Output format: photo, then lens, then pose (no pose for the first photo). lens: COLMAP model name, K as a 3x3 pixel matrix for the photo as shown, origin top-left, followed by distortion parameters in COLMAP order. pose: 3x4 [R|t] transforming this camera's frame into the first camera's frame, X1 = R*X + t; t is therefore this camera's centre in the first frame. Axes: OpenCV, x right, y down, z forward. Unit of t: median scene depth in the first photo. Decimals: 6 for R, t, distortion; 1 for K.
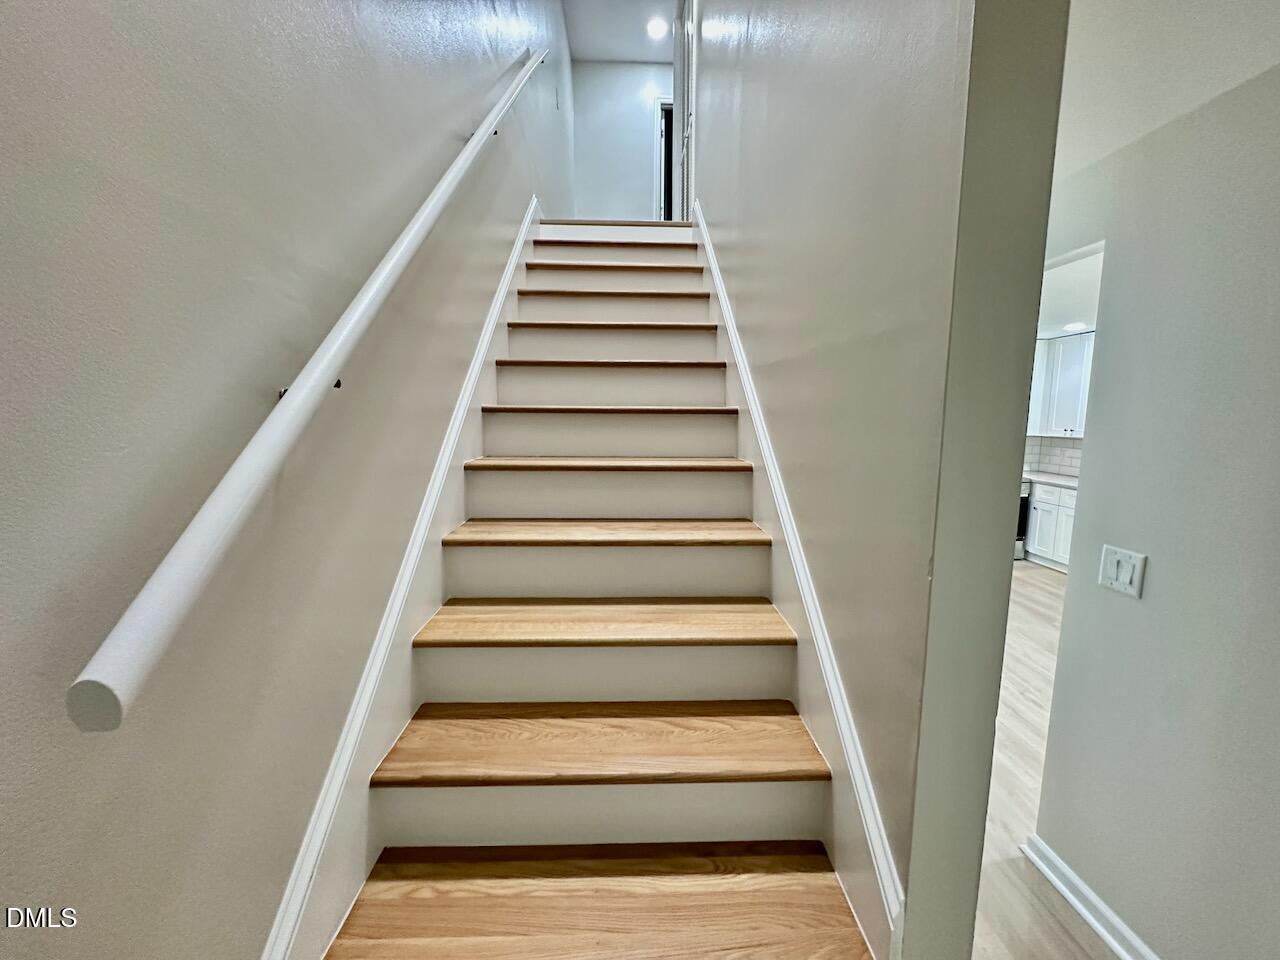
lens RADIAL K [[518.4, 0, 639.7], [0, 518.4, 478.6], [0, 0, 1]] dist [-0.007634, 0.001616]
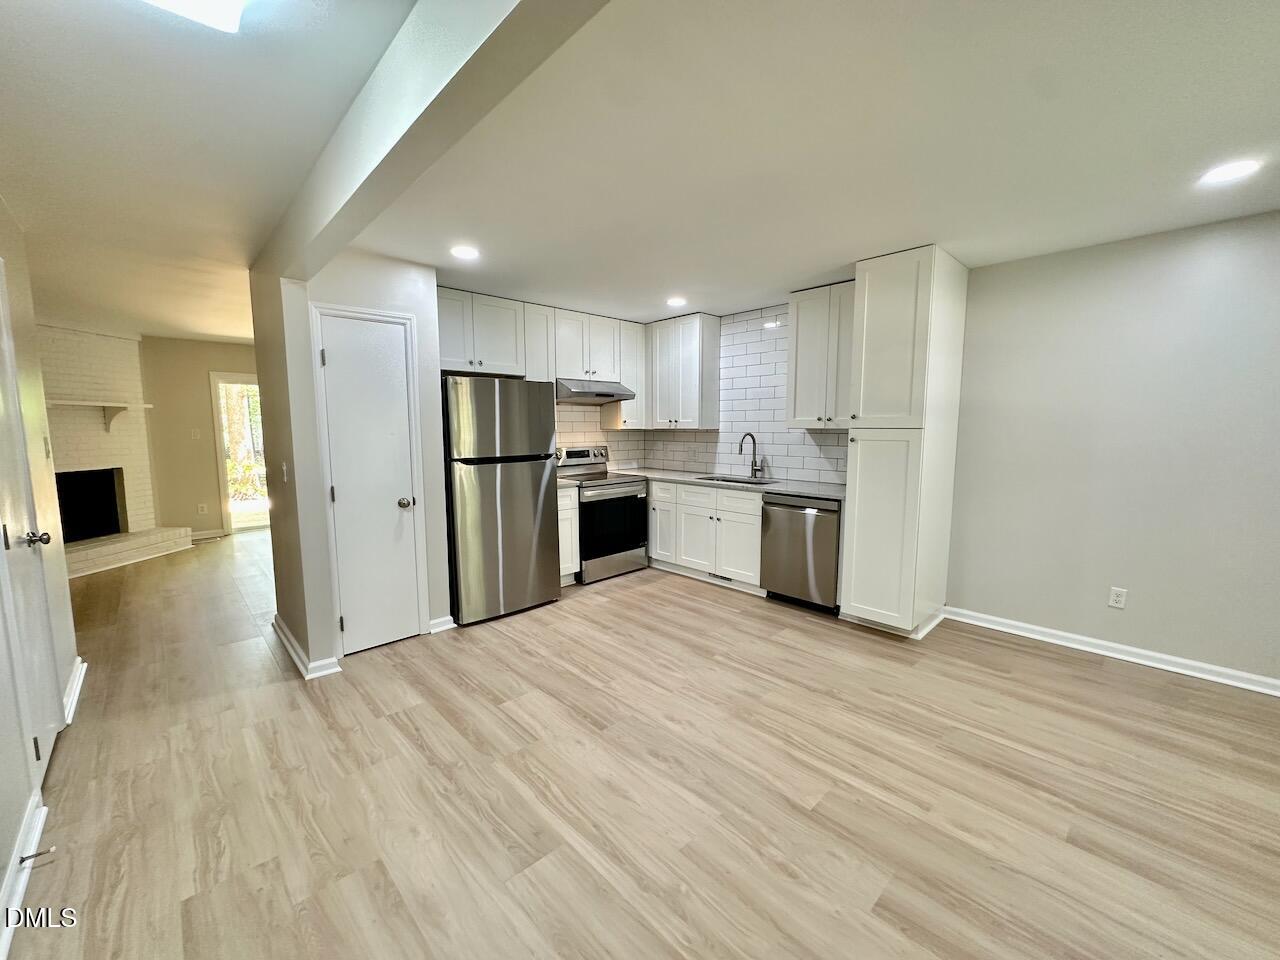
lens RADIAL K [[518.4, 0, 641.8], [0, 518.4, 483.5], [0, 0, 1]] dist [-0.007634, 0.001616]
pose [[0.744142, -0.082267, 0.662936, 0.156724], [0.091530, 0.995585, 0.020805, -0.006616], [-0.661721, 0.045197, 0.748387, 0.335348]]
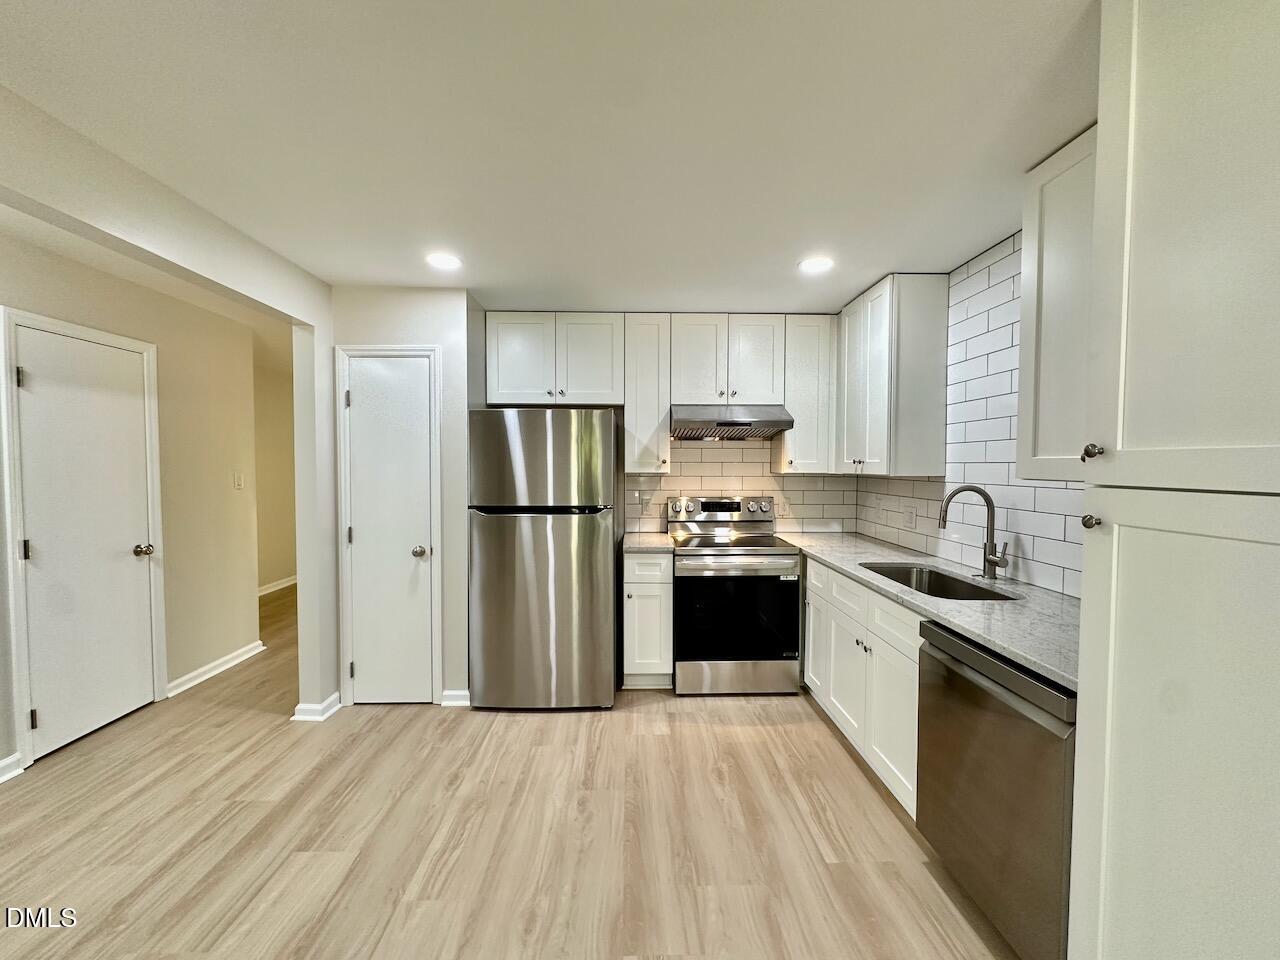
lens RADIAL K [[518.4, 0, 635.1], [0, 518.4, 482.1], [0, 0, 1]] dist [-0.007634, 0.001616]
pose [[0.999804, -0.001695, -0.019728, 0.587412], [-0.000136, 0.995719, -0.092434, -0.019368], [0.019800, 0.092418, 0.995523, 0.426420]]
